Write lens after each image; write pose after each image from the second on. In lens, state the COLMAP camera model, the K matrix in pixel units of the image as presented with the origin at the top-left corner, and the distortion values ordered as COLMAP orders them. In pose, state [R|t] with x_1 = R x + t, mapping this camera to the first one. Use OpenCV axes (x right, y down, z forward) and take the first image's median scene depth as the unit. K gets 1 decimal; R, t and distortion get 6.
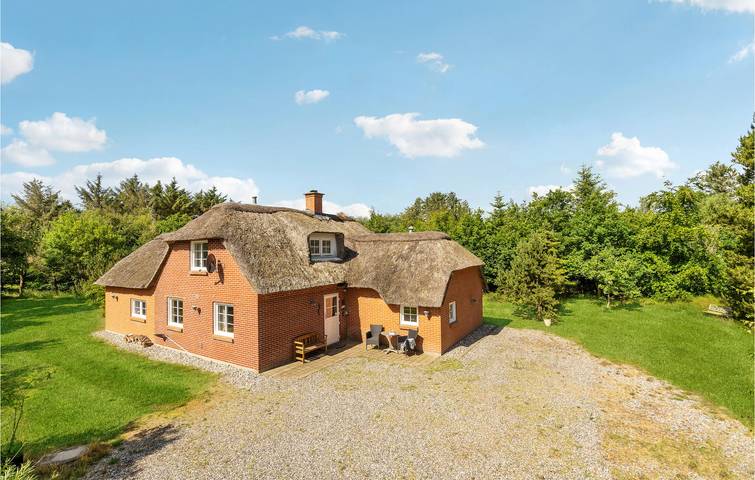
lens RADIAL K [[341.1, 0, 378.2], [0, 341.1, 239.8], [0, 0, 1]] dist [-0.001294, 0.001562]
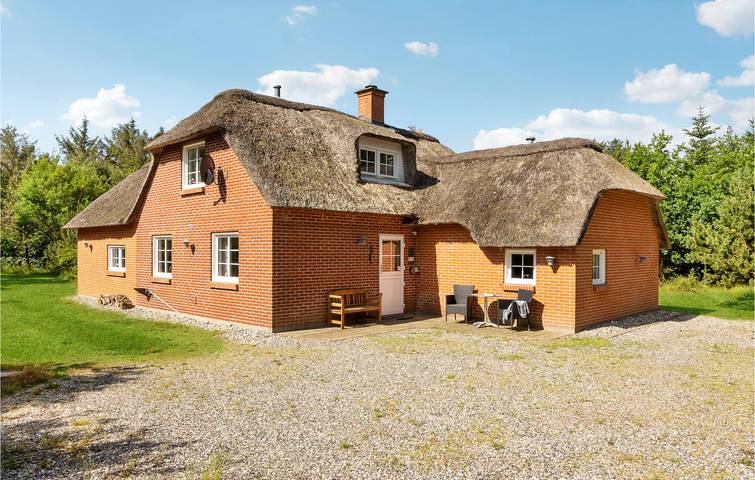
lens RADIAL K [[544.2, 0, 377.2], [0, 544.2, 242.1], [0, 0, 1]] dist [-0.001034, 0.000652]
pose [[0.980385, 0.023402, -0.195696, 0.030132], [-0.017428, 0.999330, 0.032196, 0.144426], [0.196318, -0.028153, 0.980136, 0.032882]]
